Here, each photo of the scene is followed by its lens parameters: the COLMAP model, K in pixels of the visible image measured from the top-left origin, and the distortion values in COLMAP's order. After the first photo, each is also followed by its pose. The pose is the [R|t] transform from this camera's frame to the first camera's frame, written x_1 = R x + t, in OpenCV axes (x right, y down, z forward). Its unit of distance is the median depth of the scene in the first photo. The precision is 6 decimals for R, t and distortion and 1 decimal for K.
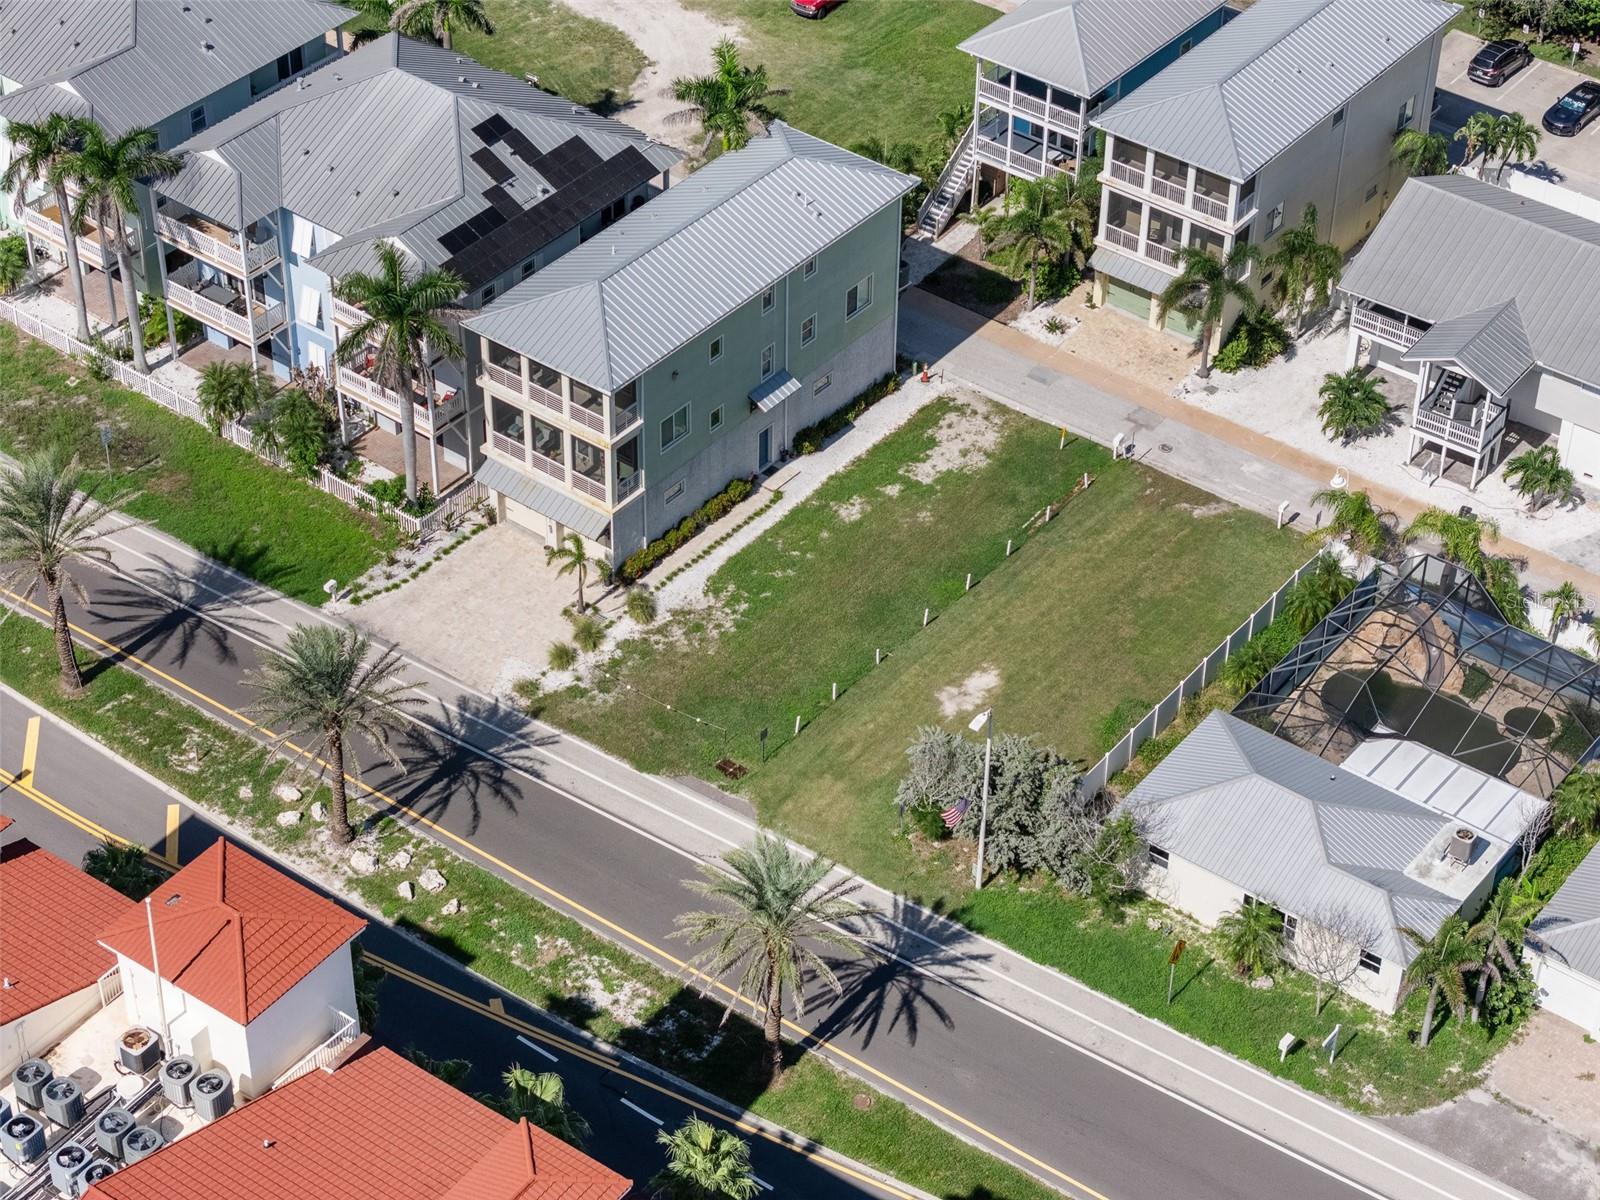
lens RADIAL K [[3196.5, 0, 800.0], [0, 3196.5, 600.0], [0, 0, 1]] dist [0.029913, -0.067150]
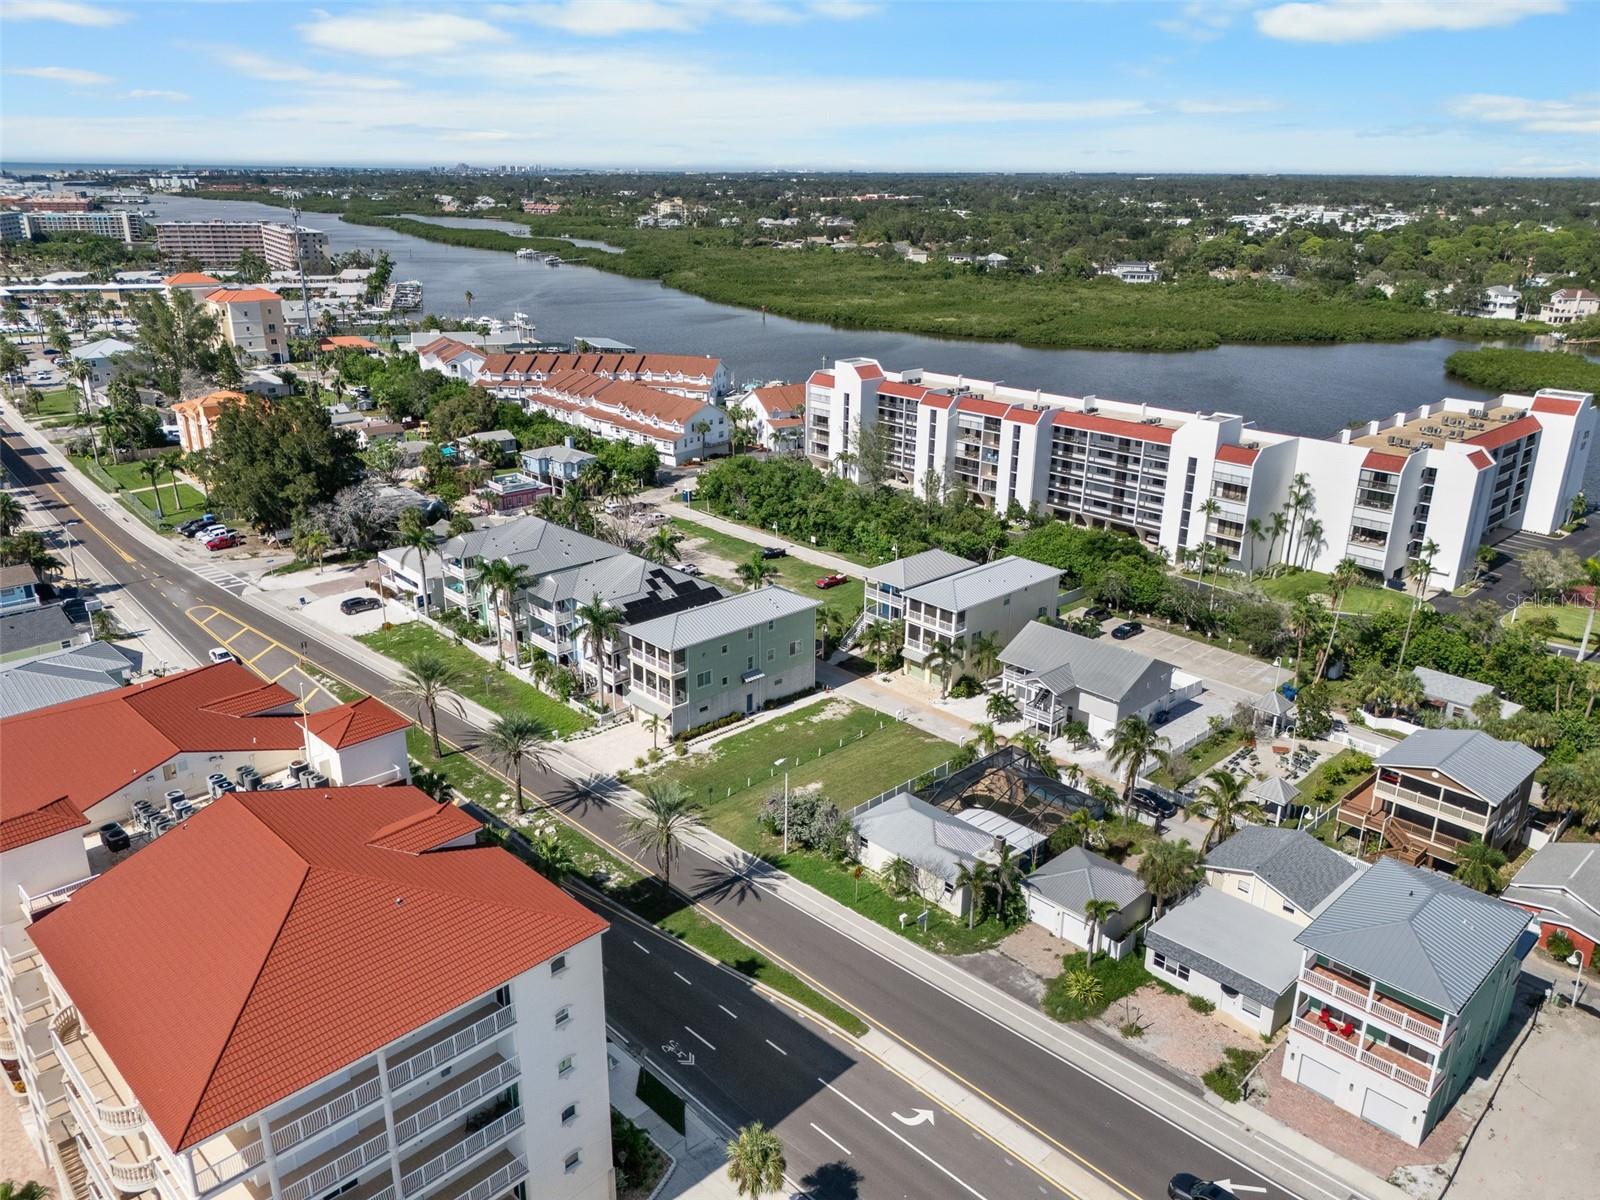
lens RADIAL K [[1179.4, 0, 800.0], [0, 1179.4, 600.0], [0, 0, 1]] dist [0.140739, -0.001061]
pose [[0.986275, 0.047024, -0.158274, 0.170449], [-0.098298, 0.937425, -0.334024, 0.180839], [0.132663, 0.344998, 0.929181, 0.152149]]
